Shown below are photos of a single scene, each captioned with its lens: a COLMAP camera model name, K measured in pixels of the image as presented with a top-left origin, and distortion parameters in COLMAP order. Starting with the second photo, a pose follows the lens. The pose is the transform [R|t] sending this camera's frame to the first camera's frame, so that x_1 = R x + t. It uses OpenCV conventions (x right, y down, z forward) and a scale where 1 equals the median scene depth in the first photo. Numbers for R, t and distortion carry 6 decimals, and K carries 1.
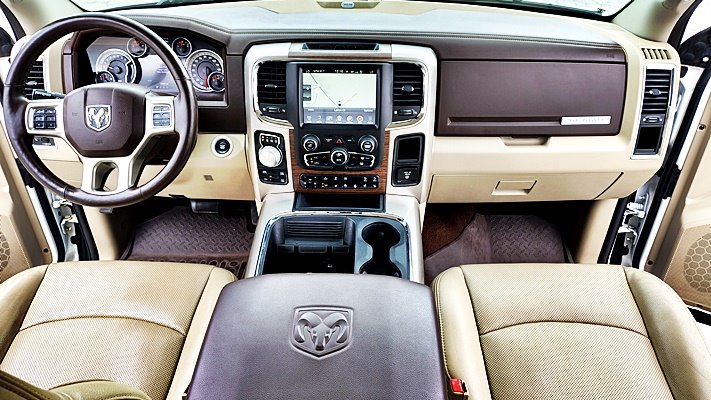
lens RADIAL K [[489.1, 0, 356.3], [0, 489.1, 200.2], [0, 0, 1]] dist [0.014651, -0.015411]
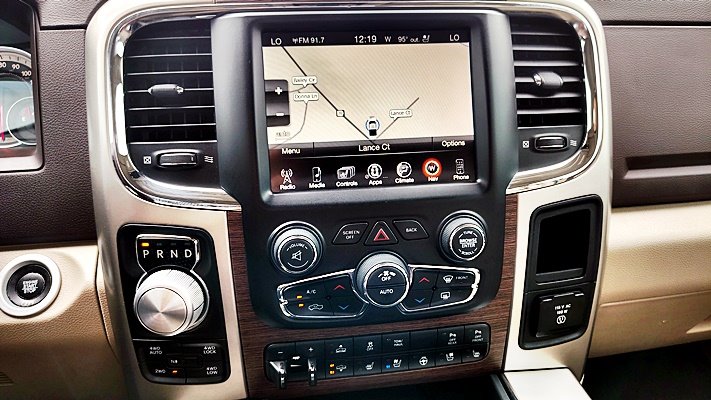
lens RADIAL K [[489.1, 0, 356.9], [0, 489.1, 197.8], [0, 0, 1]] dist [0.014651, -0.015411]
pose [[0.986137, -0.070829, 0.150060, -0.099579], [0.105547, 0.965544, -0.237876, -0.066527], [-0.128041, 0.250416, 0.959634, 0.666678]]
